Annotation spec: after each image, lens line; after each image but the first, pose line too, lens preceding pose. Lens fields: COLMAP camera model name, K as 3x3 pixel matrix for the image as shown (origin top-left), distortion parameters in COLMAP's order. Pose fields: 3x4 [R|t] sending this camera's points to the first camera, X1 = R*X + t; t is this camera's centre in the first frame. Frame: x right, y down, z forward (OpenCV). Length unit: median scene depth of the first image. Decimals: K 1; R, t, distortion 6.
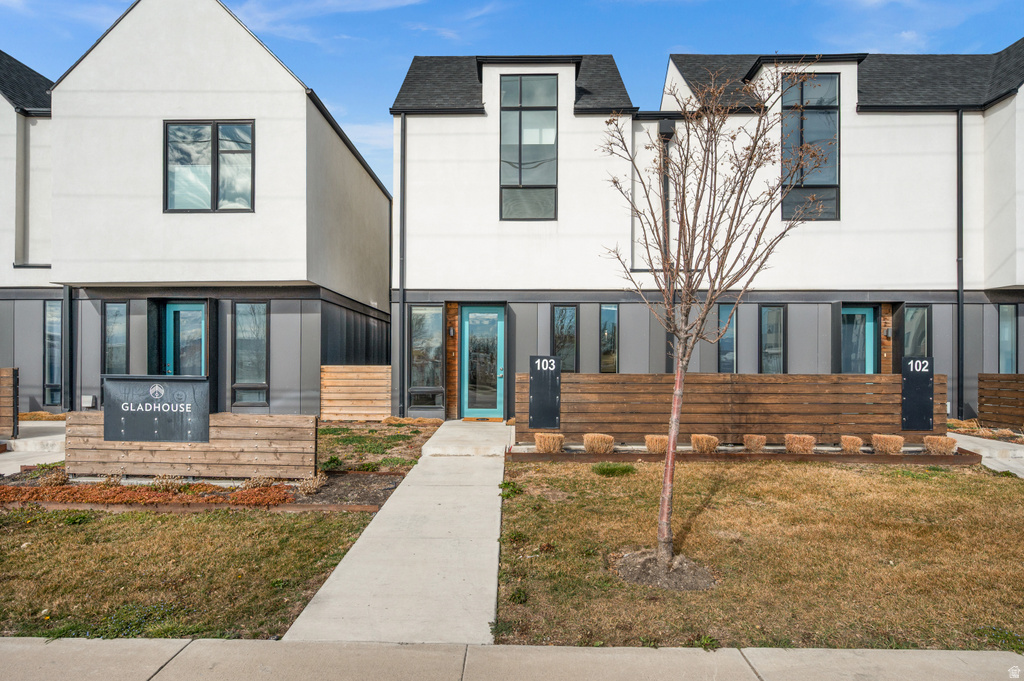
lens RADIAL K [[519.6, 0, 513.1], [0, 519.6, 335.5], [0, 0, 1]] dist [-0.001342, 0.000289]
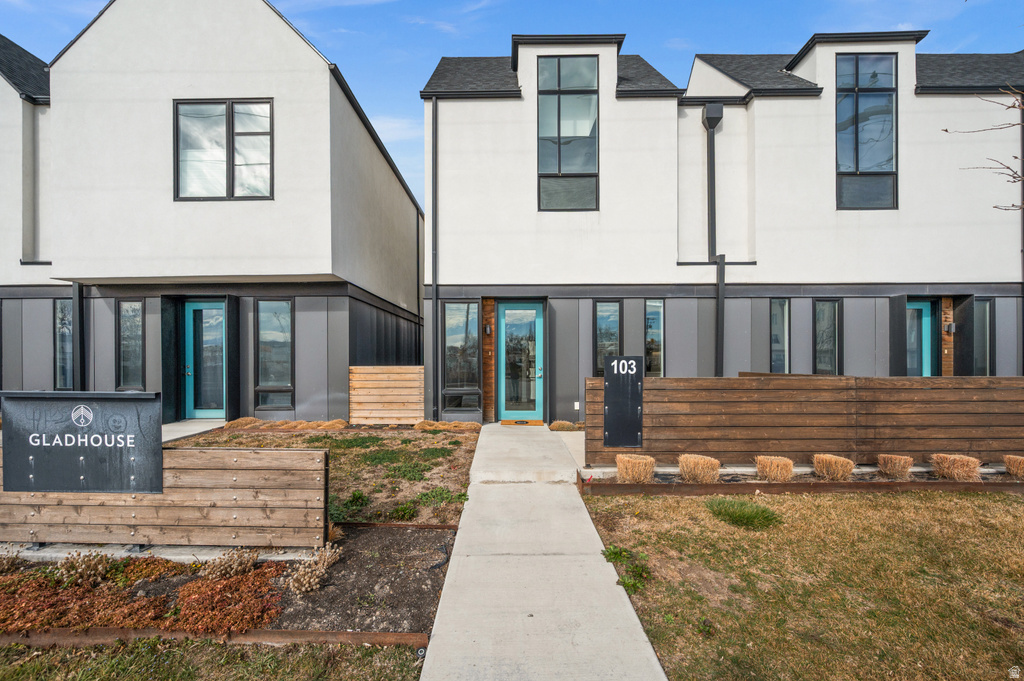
lens RADIAL K [[406.9, 0, 512.0], [0, 406.9, 340.5], [0, 0, 1]] dist [-0.000613, -0.000260]
pose [[0.999972, -0.006257, 0.004014, -0.079198], [0.006219, 0.999937, 0.009388, 0.005827], [-0.004072, -0.009363, 0.999948, 0.266770]]
